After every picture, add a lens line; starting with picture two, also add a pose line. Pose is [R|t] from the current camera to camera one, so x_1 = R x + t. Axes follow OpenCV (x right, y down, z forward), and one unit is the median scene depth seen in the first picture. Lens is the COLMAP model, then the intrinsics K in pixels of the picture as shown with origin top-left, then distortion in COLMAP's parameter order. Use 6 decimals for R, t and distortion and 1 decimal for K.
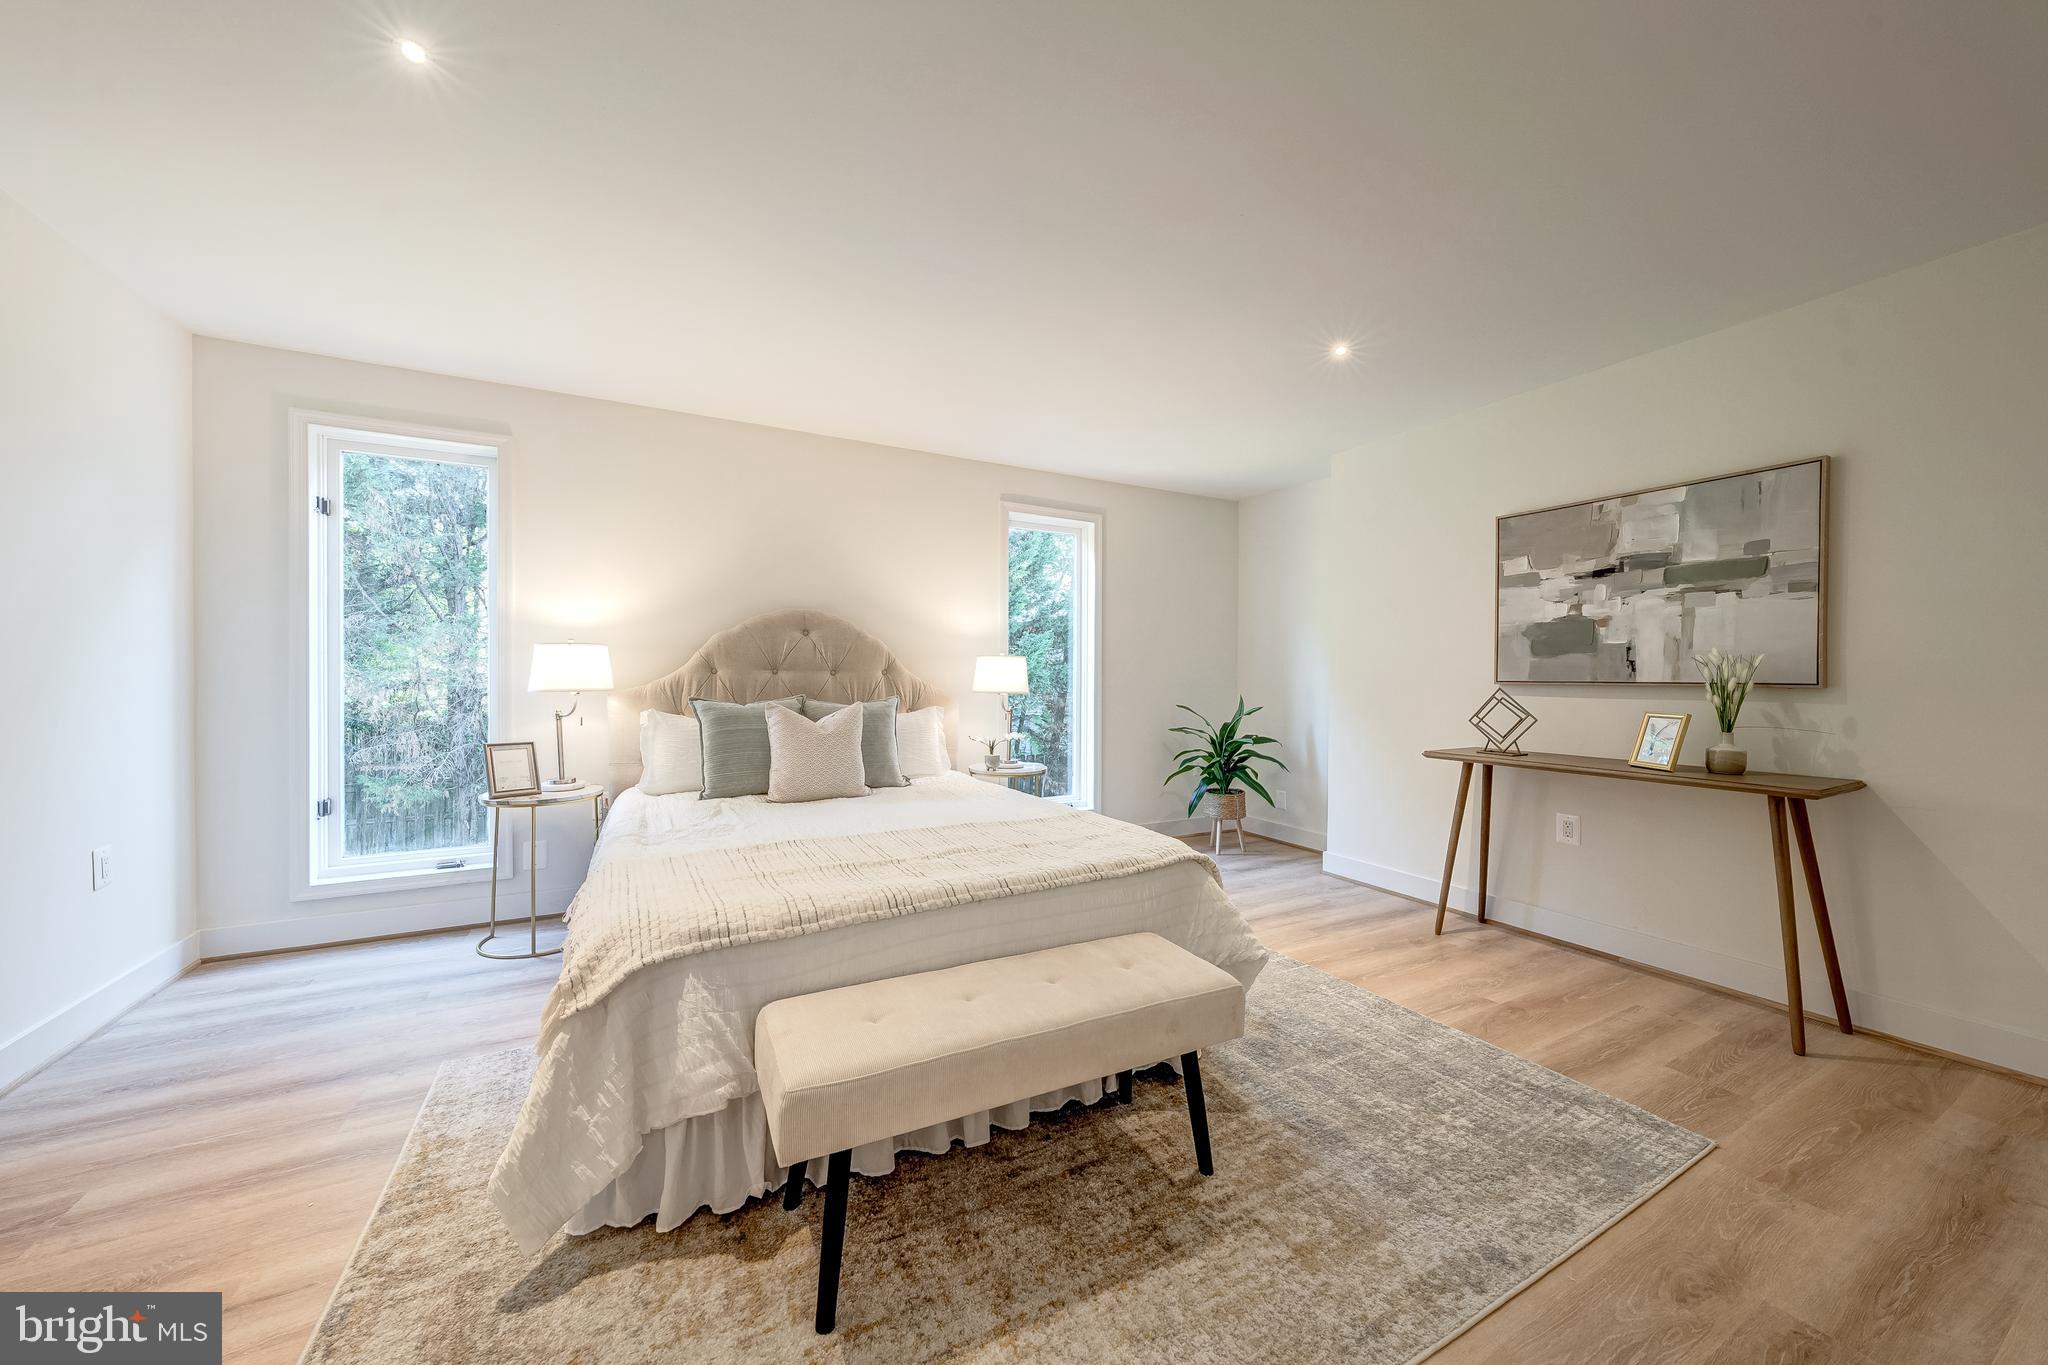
lens RADIAL K [[713.9, 0, 1004.7], [0, 713.9, 683.3], [0, 0, 1]] dist [-0.004816, -0.000085]
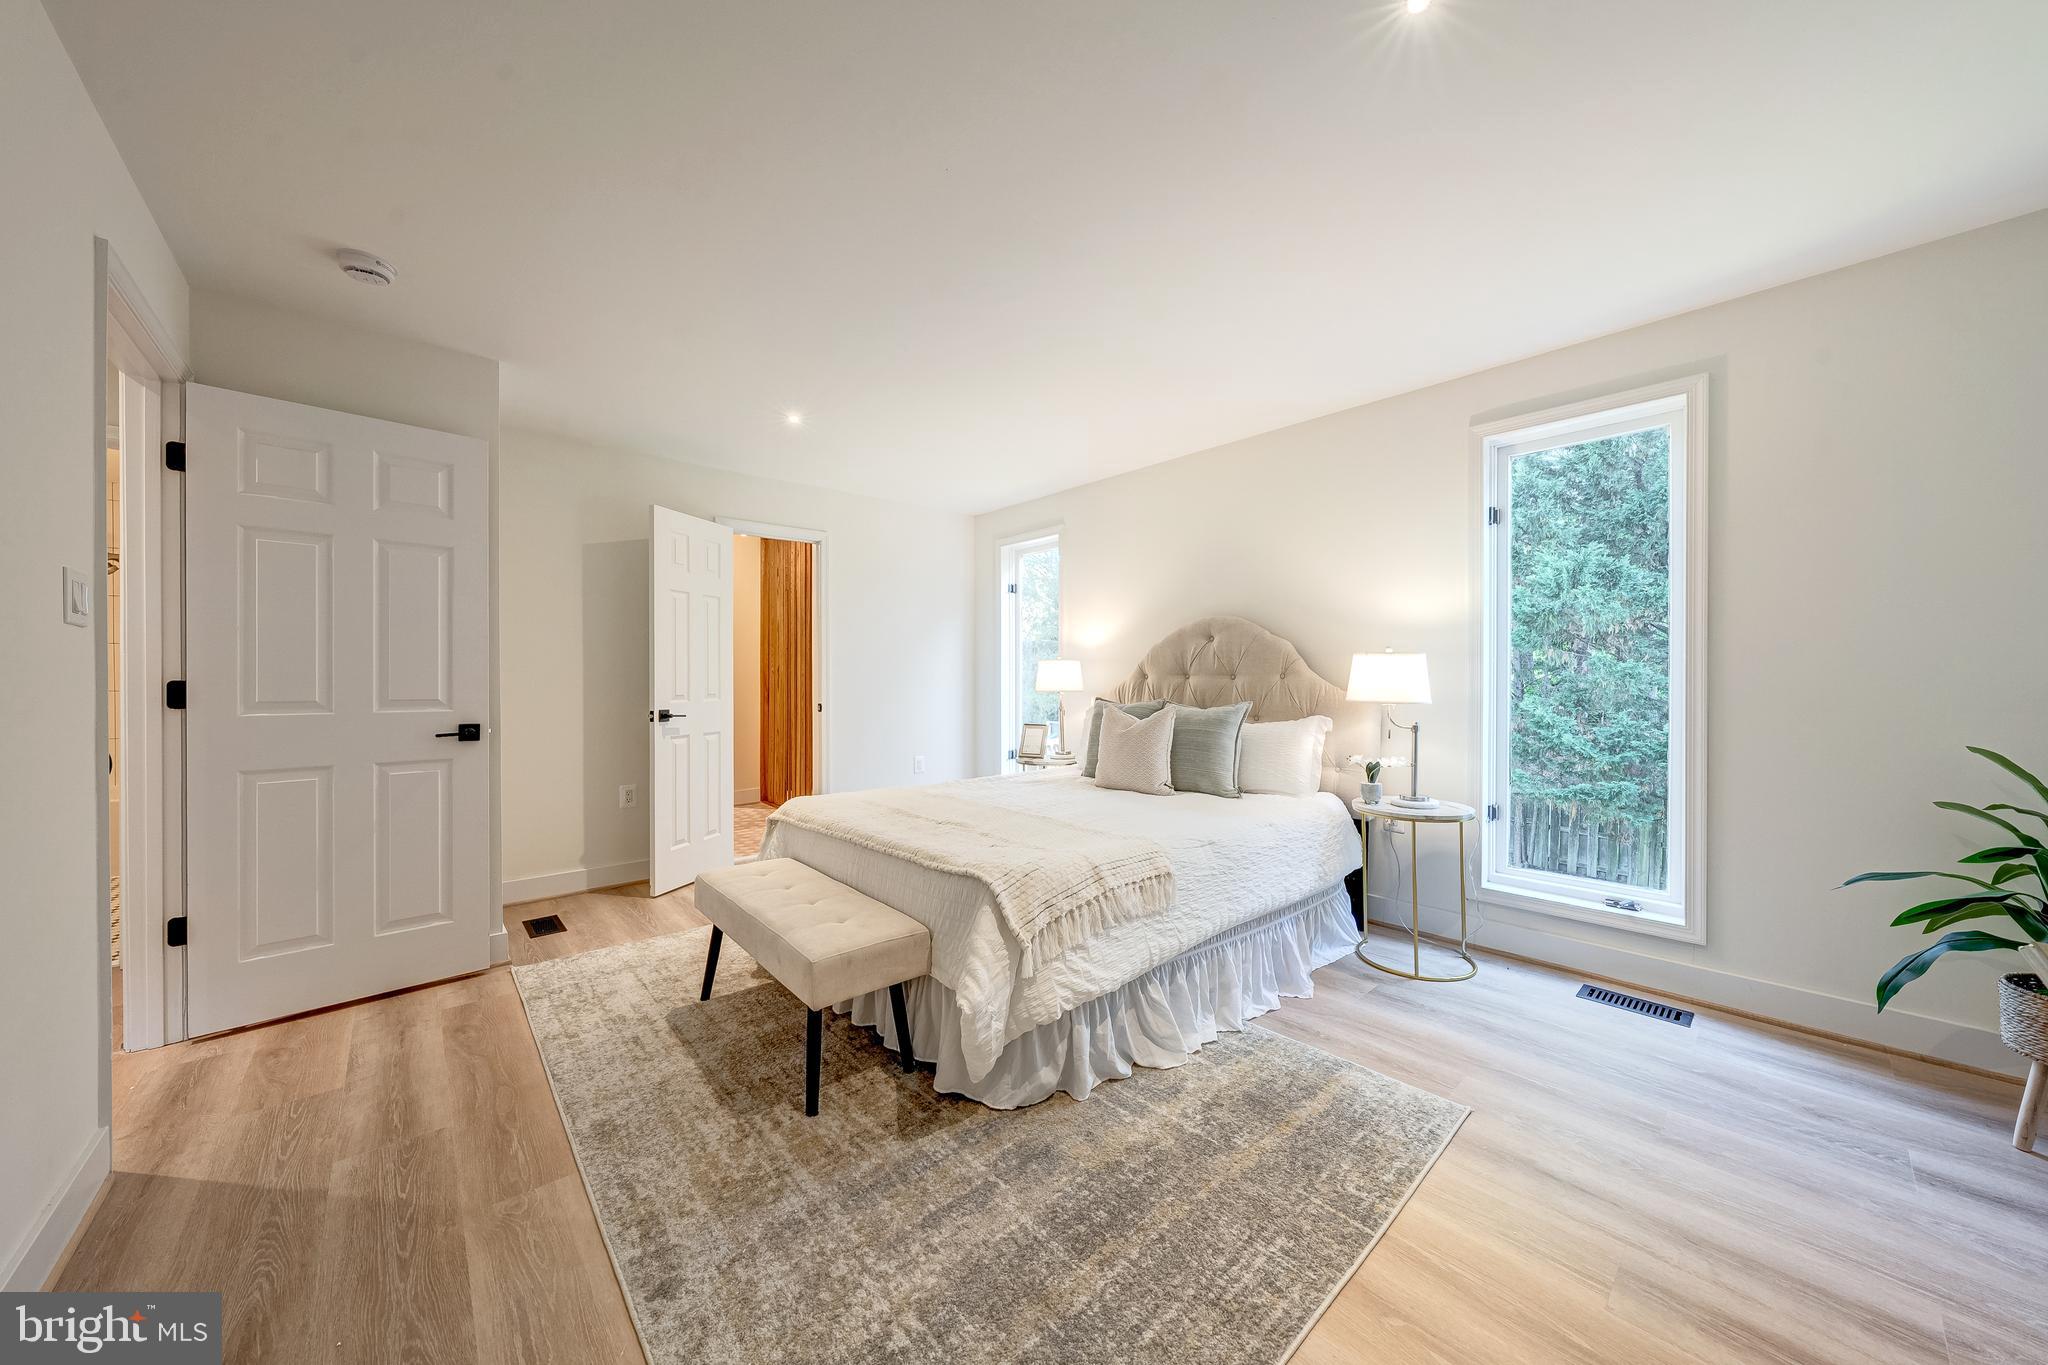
lens RADIAL K [[713.9, 0, 1004.7], [0, 713.9, 683.3], [0, 0, 1]] dist [-0.004816, -0.000085]
pose [[0.219481, -0.002434, -0.975614, 0.780094], [-0.006348, 0.999972, -0.003923, -0.000444], [0.975596, 0.007054, 0.219459, 0.556829]]
